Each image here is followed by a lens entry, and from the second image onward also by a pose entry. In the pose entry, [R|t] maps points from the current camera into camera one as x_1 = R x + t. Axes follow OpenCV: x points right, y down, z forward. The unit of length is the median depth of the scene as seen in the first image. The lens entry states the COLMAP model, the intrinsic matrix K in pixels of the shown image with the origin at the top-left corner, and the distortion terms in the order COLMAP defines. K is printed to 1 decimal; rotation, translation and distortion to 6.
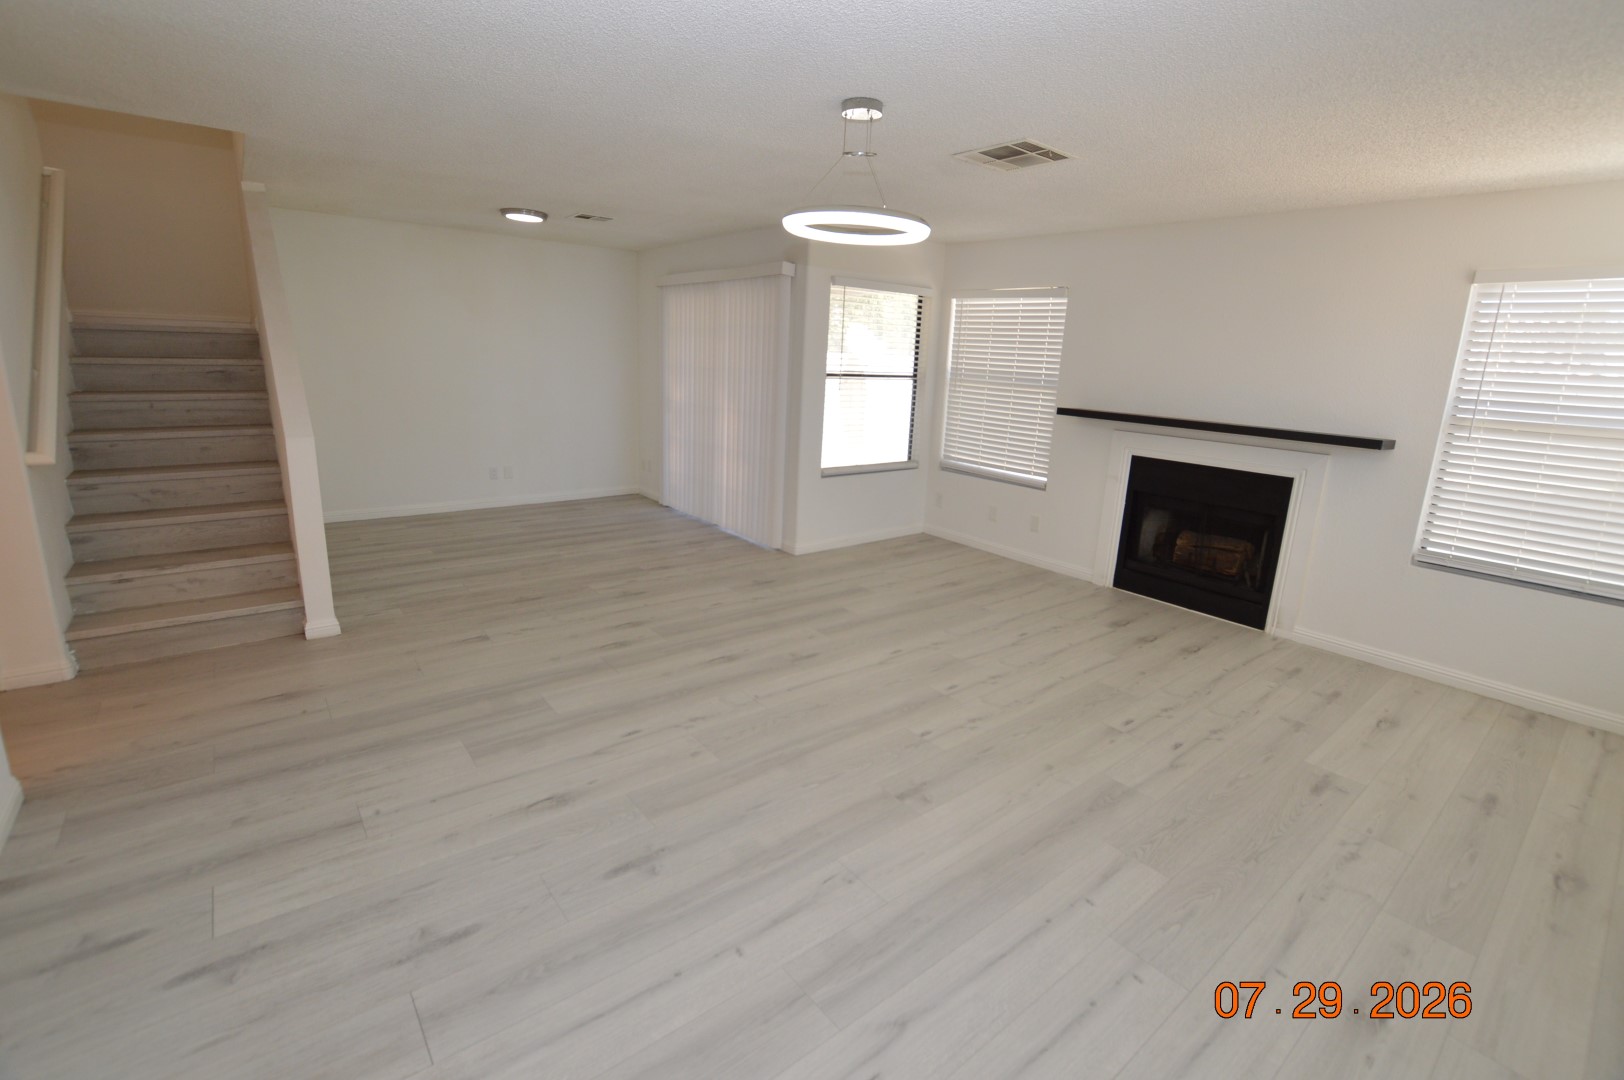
lens RADIAL K [[754.5, 0, 814.2], [0, 754.5, 482.8], [0, 0, 1]] dist [-0.037477, 0.006891]
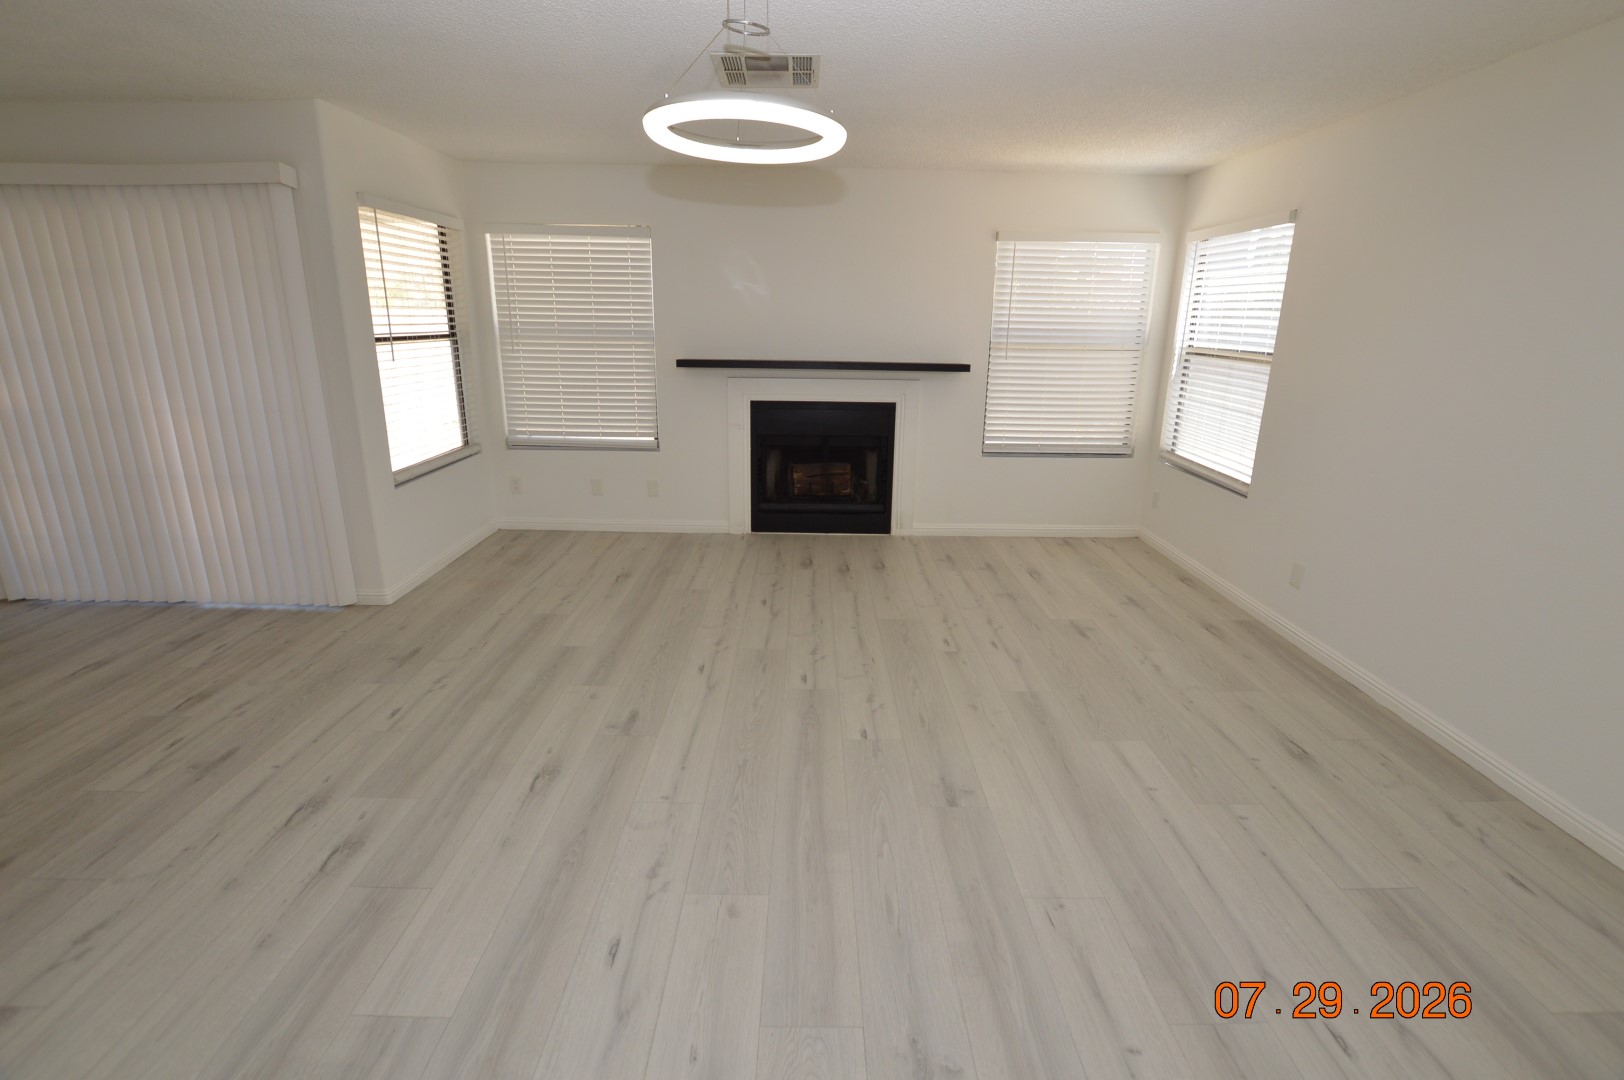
lens RADIAL K [[754.5, 0, 814.2], [0, 754.5, 482.8], [0, 0, 1]] dist [-0.037477, 0.006891]
pose [[0.610546, -0.201630, 0.765885, -0.341281], [0.146712, 0.979106, 0.140808, -0.062257], [-0.778273, 0.026395, 0.627371, 0.316807]]
